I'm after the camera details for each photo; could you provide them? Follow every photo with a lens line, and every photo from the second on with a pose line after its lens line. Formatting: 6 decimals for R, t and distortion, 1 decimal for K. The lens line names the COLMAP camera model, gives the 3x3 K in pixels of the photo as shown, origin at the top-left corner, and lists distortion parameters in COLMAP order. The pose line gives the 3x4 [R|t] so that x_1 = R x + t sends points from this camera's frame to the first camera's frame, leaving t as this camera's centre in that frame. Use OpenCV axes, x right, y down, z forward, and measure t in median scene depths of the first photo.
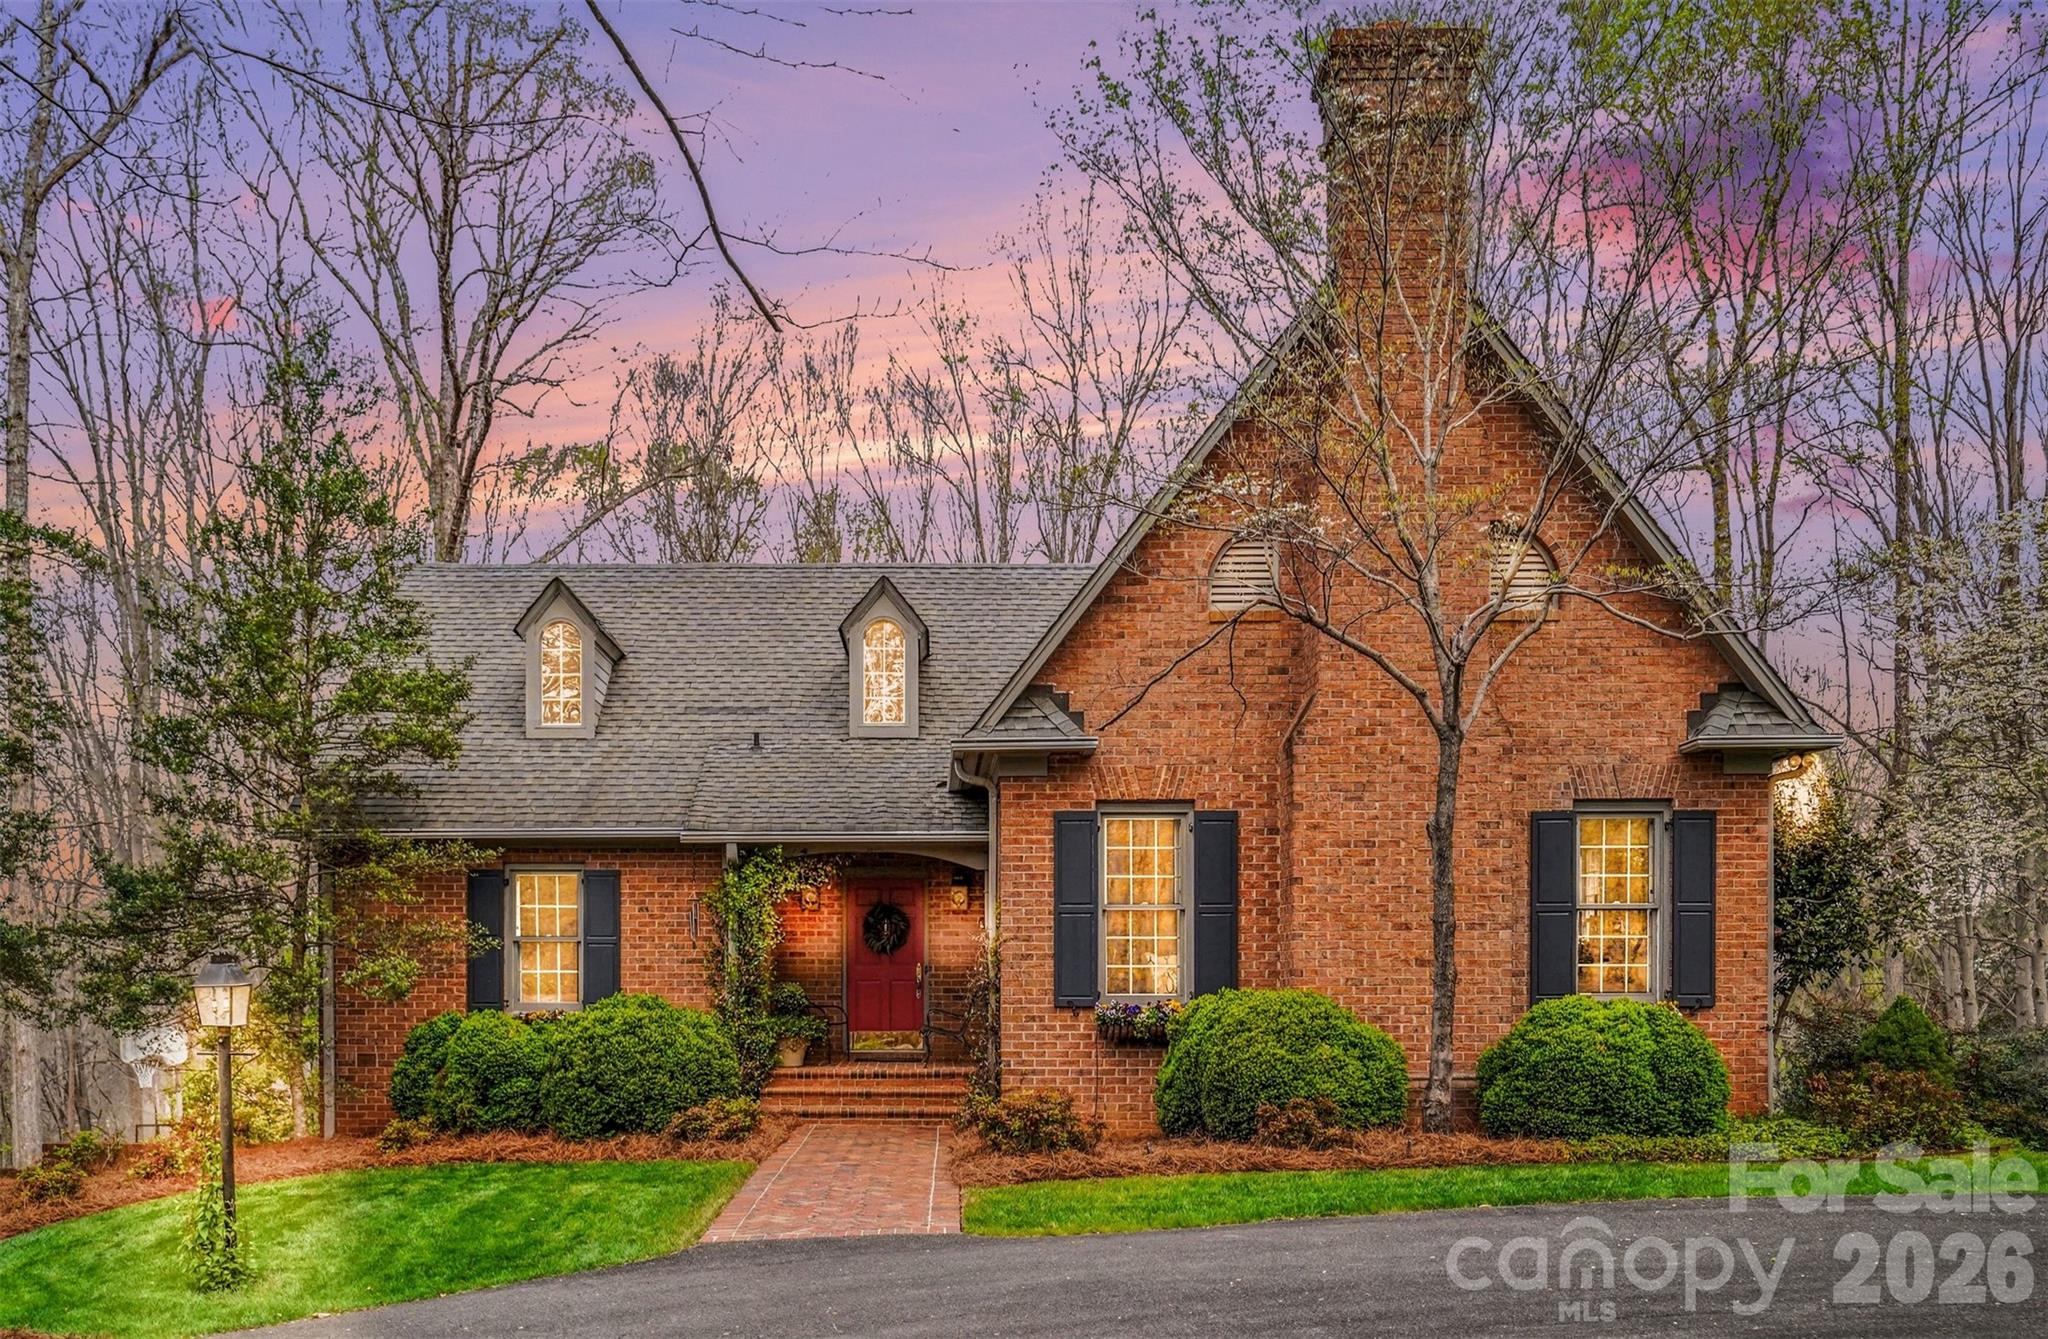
lens RADIAL K [[975.3, 0, 1024.0], [0, 975.3, 630.5], [0, 0, 1]] dist [-0.004460, 0.000749]
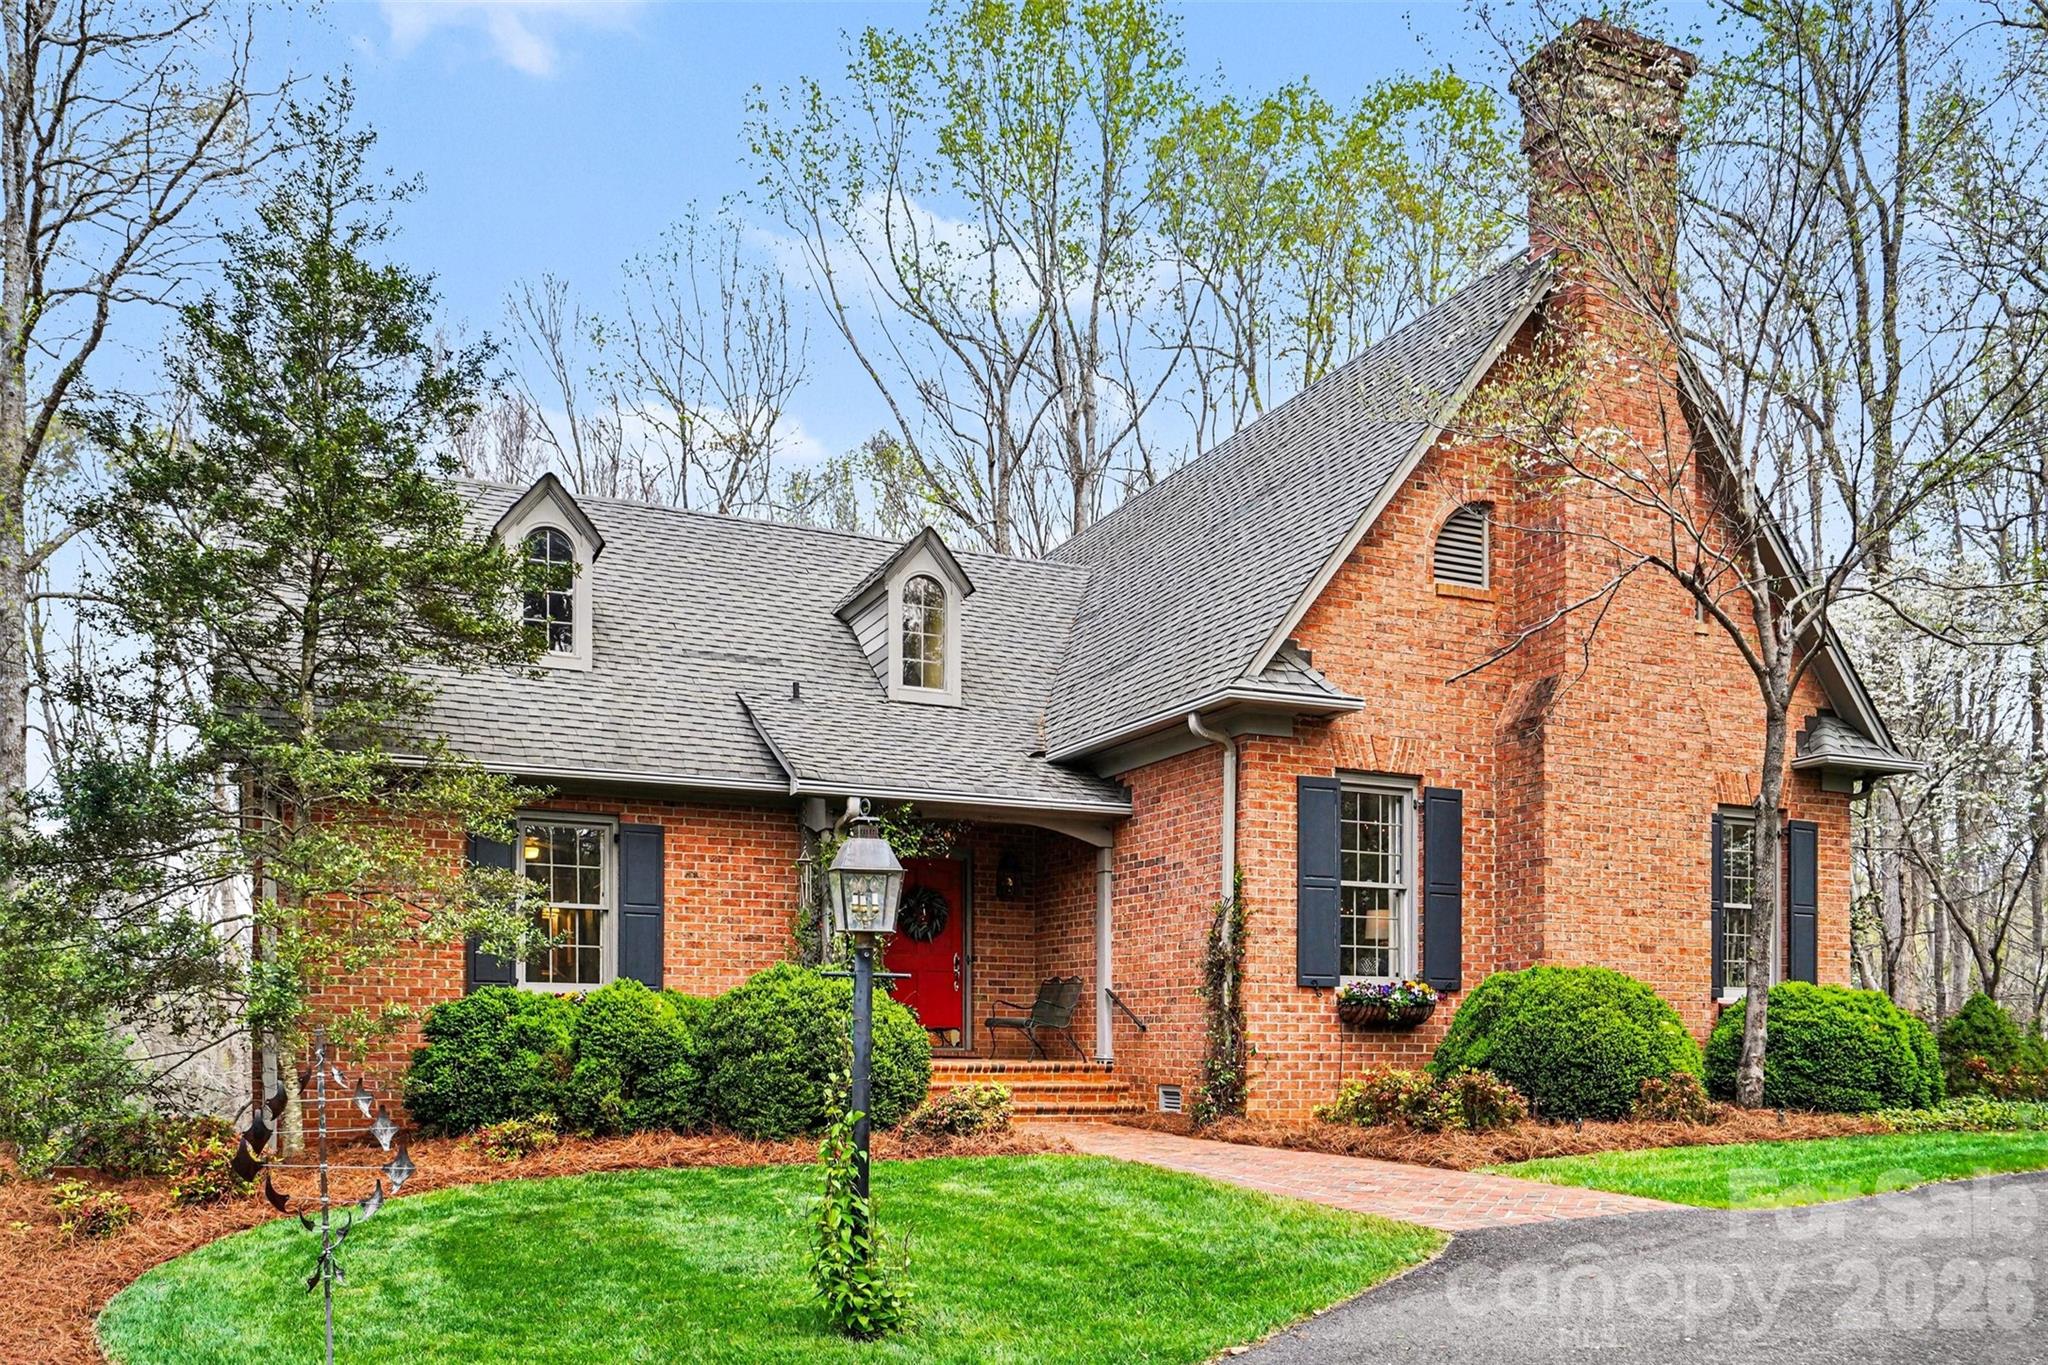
lens RADIAL K [[973.6, 0, 1020.3], [0, 973.6, 679.5], [0, 0, 1]] dist [-0.000441, -0.000275]
pose [[0.964830, 0.096852, 0.244382, -0.451284], [-0.101993, 0.994749, 0.008437, 0.113257], [-0.242282, -0.033065, 0.969642, 0.178160]]
